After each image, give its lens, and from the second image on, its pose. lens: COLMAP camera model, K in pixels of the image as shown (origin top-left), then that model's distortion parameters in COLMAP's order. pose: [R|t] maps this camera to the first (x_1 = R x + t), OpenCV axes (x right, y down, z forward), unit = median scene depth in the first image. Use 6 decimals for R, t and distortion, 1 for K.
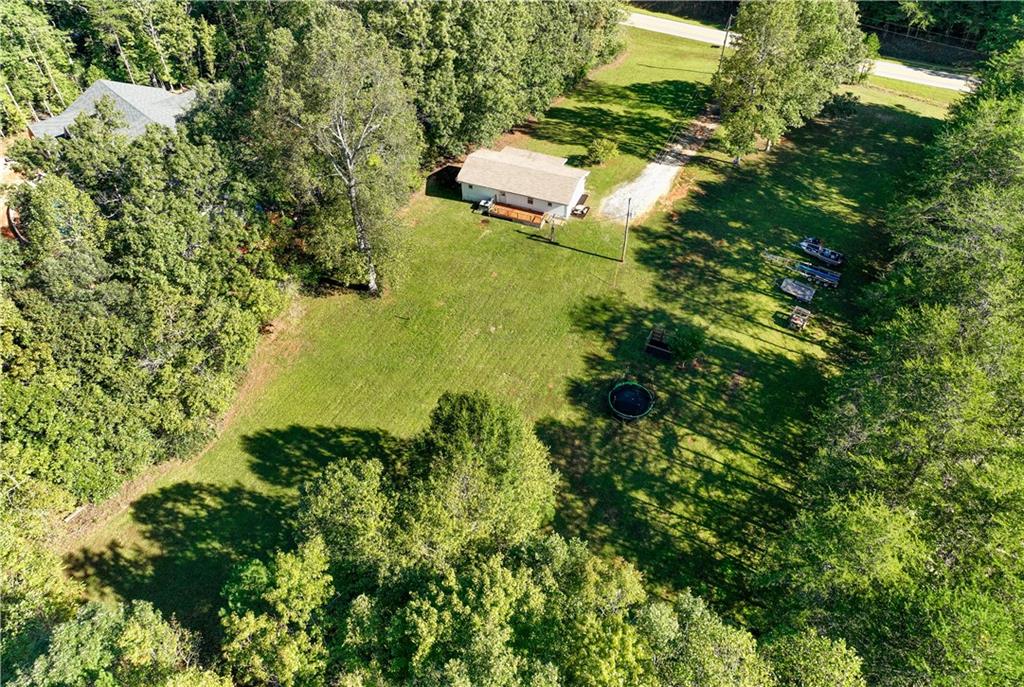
lens RADIAL K [[579.8, 0, 521.3], [0, 579.8, 341.2], [0, 0, 1]] dist [-0.009014, 0.000015]
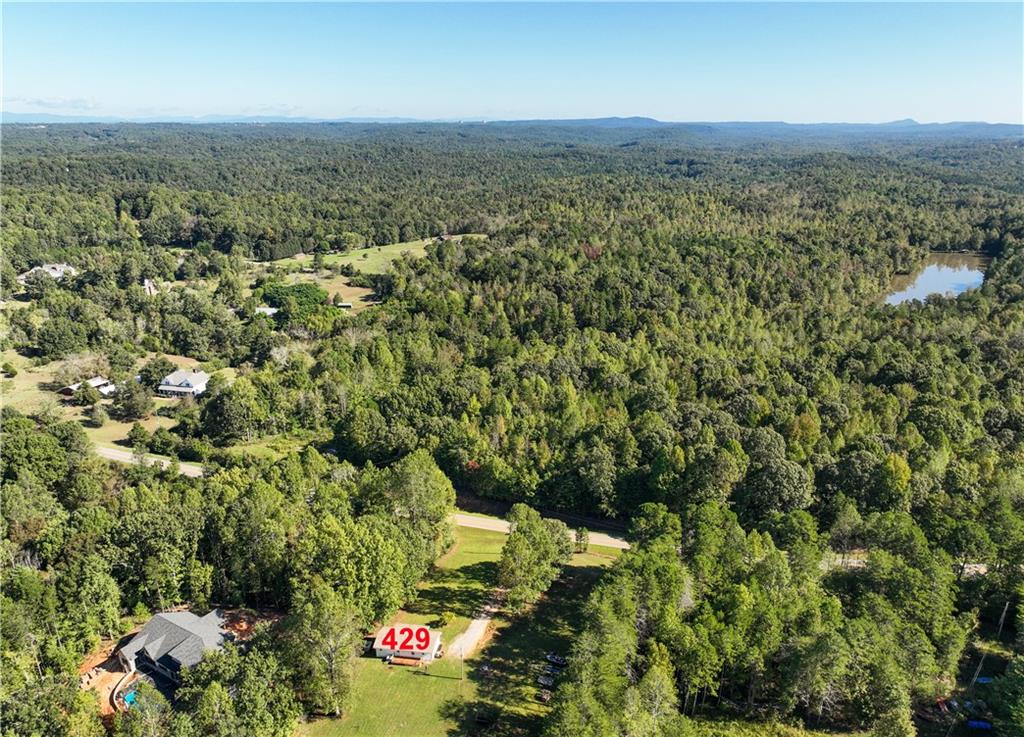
lens RADIAL K [[739.3, 0, 520.8], [0, 739.3, 368.1], [0, 0, 1]] dist [0.009166, 0.005724]
pose [[0.973860, -0.063116, 0.218203, -0.114103], [0.162276, 0.865496, -0.473903, 0.171395], [-0.158943, 0.496924, 0.853114, -1.683219]]
